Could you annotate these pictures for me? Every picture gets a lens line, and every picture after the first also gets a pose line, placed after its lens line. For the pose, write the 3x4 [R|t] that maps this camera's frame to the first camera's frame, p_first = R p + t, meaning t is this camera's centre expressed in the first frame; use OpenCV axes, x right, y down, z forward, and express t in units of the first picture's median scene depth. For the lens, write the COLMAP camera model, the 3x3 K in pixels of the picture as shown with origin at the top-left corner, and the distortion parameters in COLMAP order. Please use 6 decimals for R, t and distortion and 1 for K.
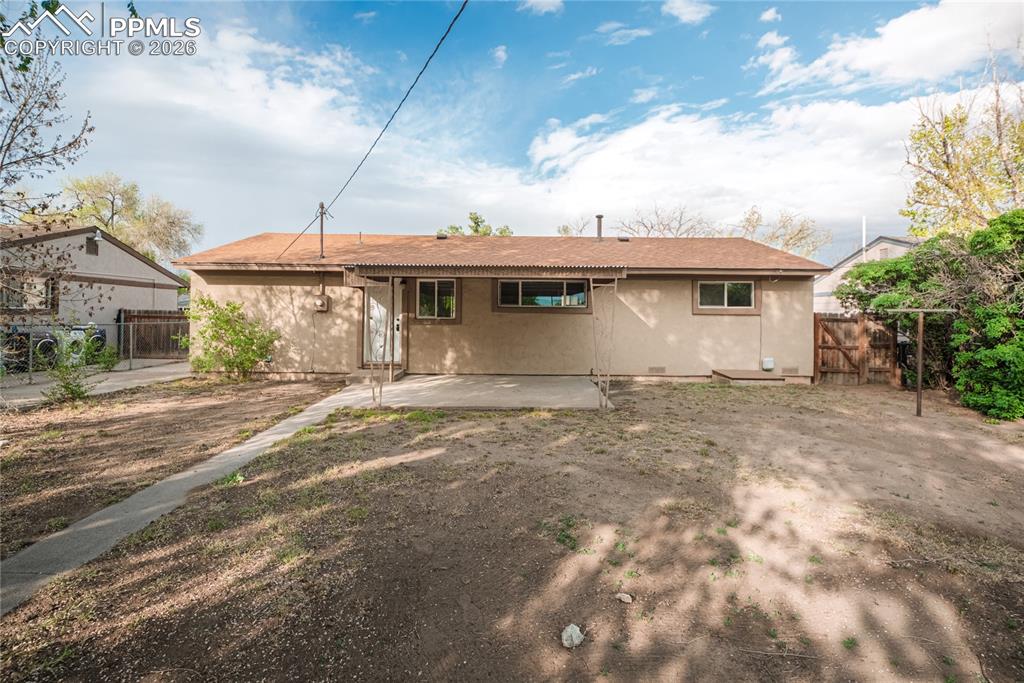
lens RADIAL K [[476.2, 0, 505.4], [0, 476.2, 341.5], [0, 0, 1]] dist [0.022617, -0.028861]
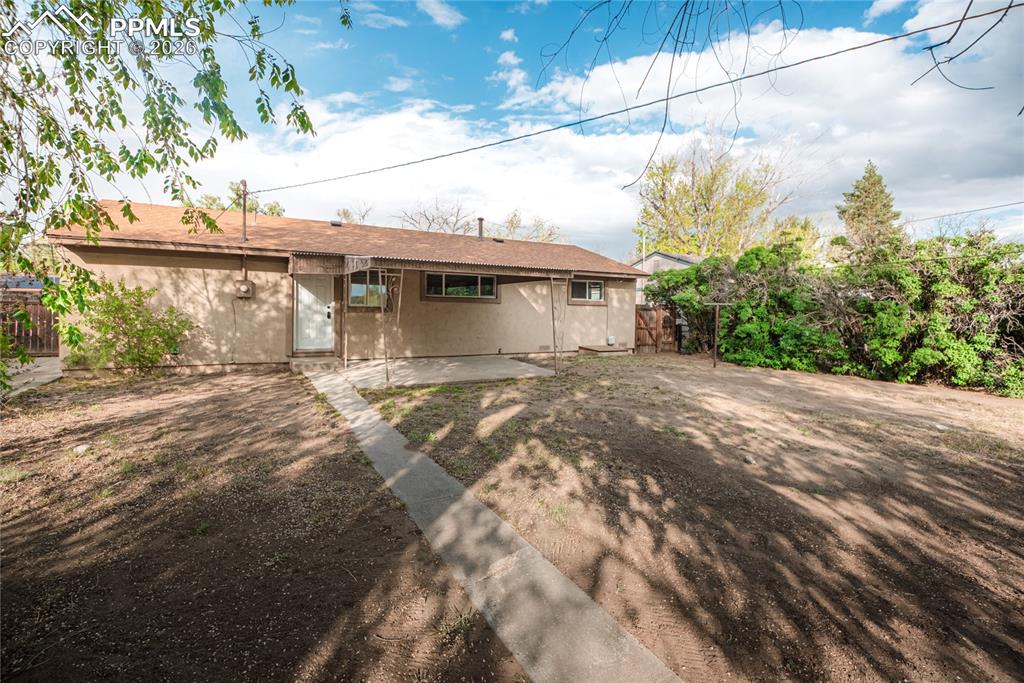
lens RADIAL K [[476.2, 0, 505.4], [0, 476.2, 341.5], [0, 0, 1]] dist [0.022617, -0.028861]
pose [[0.875060, -0.028746, 0.483160, -0.379029], [0.015844, 0.999401, 0.030764, 0.002023], [-0.483755, -0.019265, 0.874992, -0.068093]]
